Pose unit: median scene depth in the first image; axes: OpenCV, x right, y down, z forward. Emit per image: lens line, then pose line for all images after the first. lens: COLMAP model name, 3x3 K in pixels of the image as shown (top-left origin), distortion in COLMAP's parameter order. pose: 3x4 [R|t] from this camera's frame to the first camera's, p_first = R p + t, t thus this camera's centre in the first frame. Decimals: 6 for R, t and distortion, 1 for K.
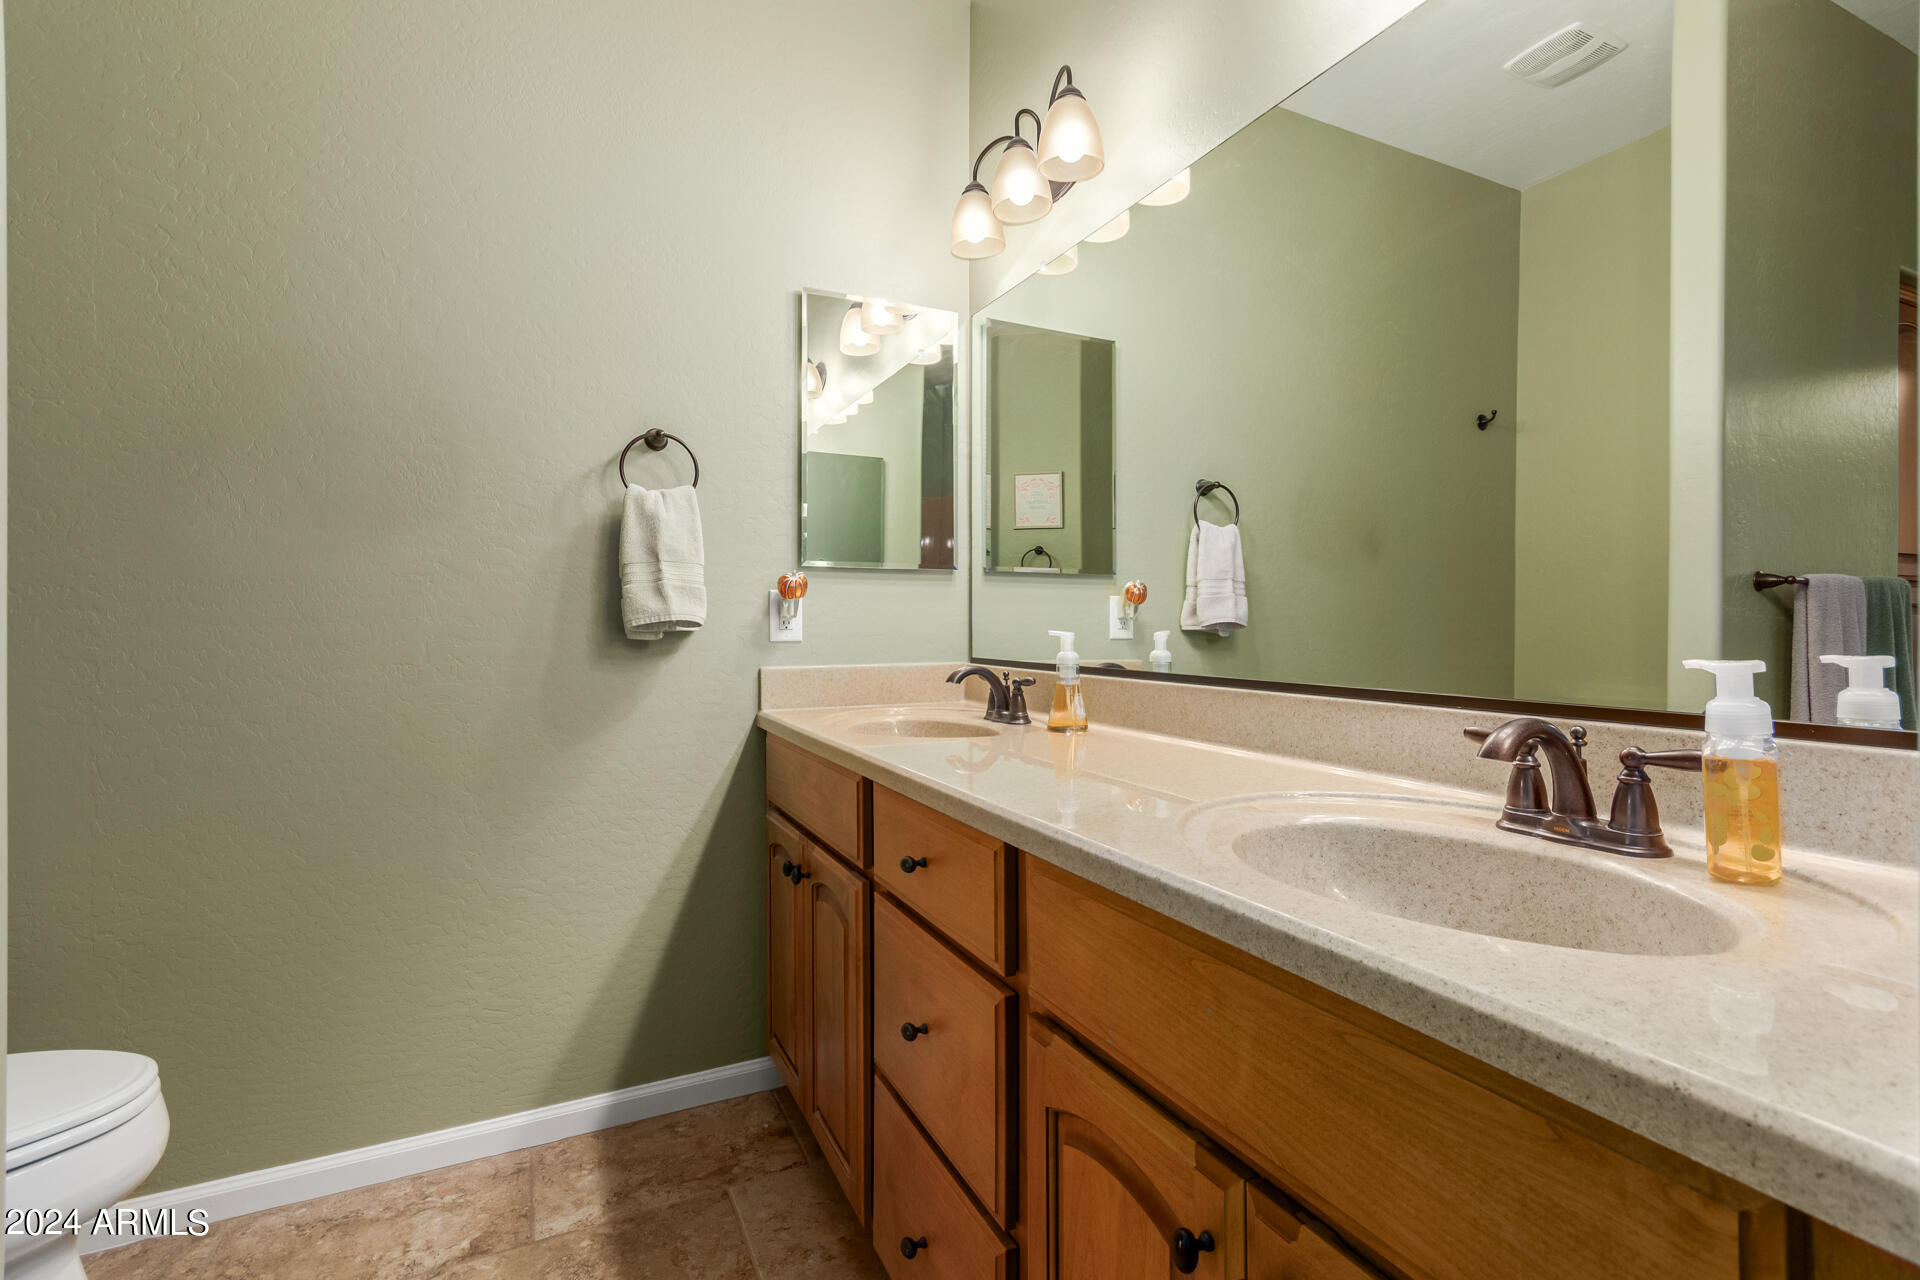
lens RADIAL K [[893.9, 0, 962.6], [0, 893.9, 641.0], [0, 0, 1]] dist [0.009556, -0.001402]
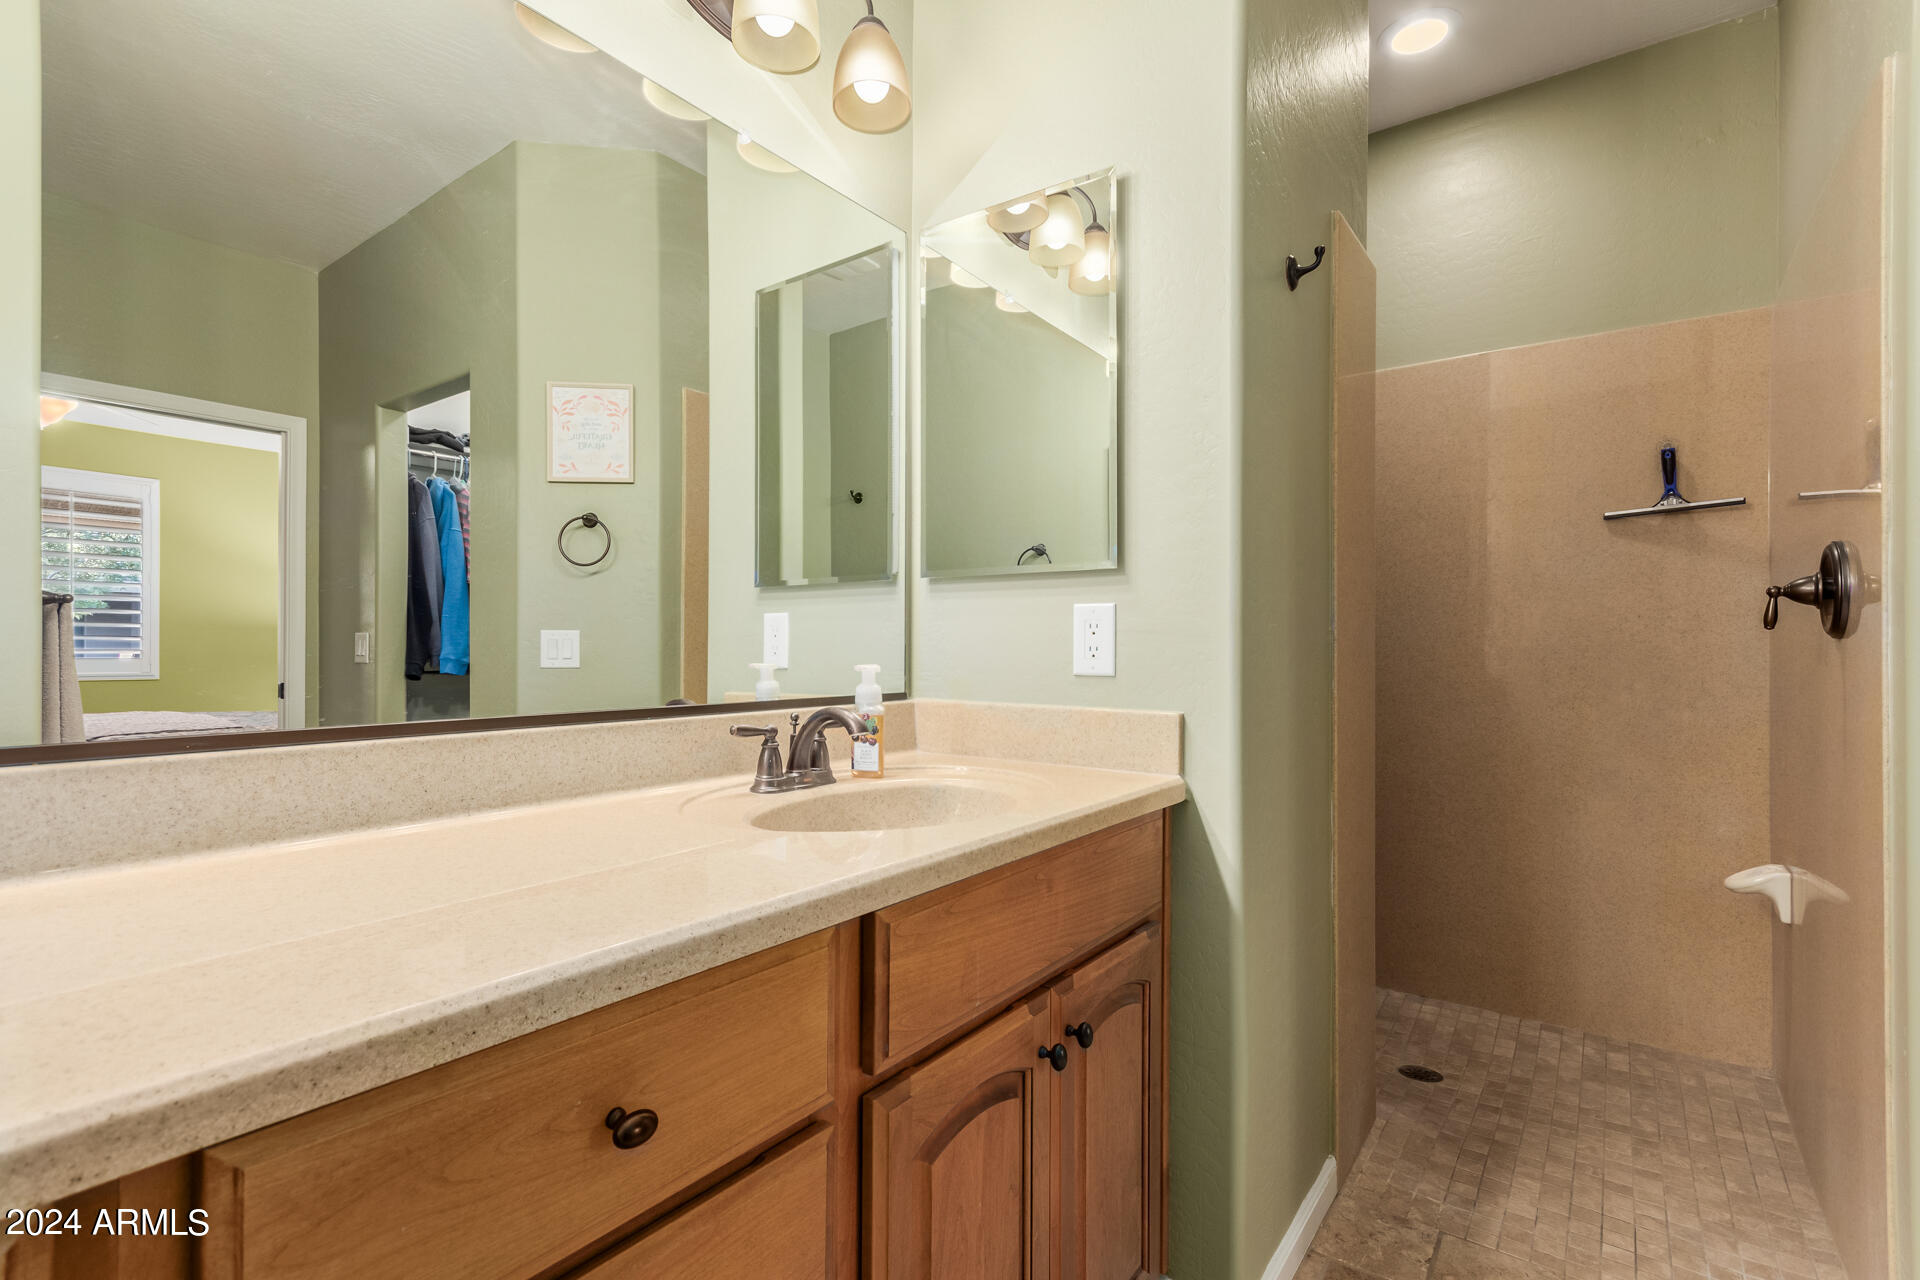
lens RADIAL K [[893.9, 0, 955.9], [0, 893.9, 631.6], [0, 0, 1]] dist [0.009556, -0.001402]
pose [[-0.459084, 0.007392, 0.888362, -0.856826], [0.011682, 0.999929, -0.002284, -0.040475], [-0.888316, 0.009329, -0.459138, 1.526818]]
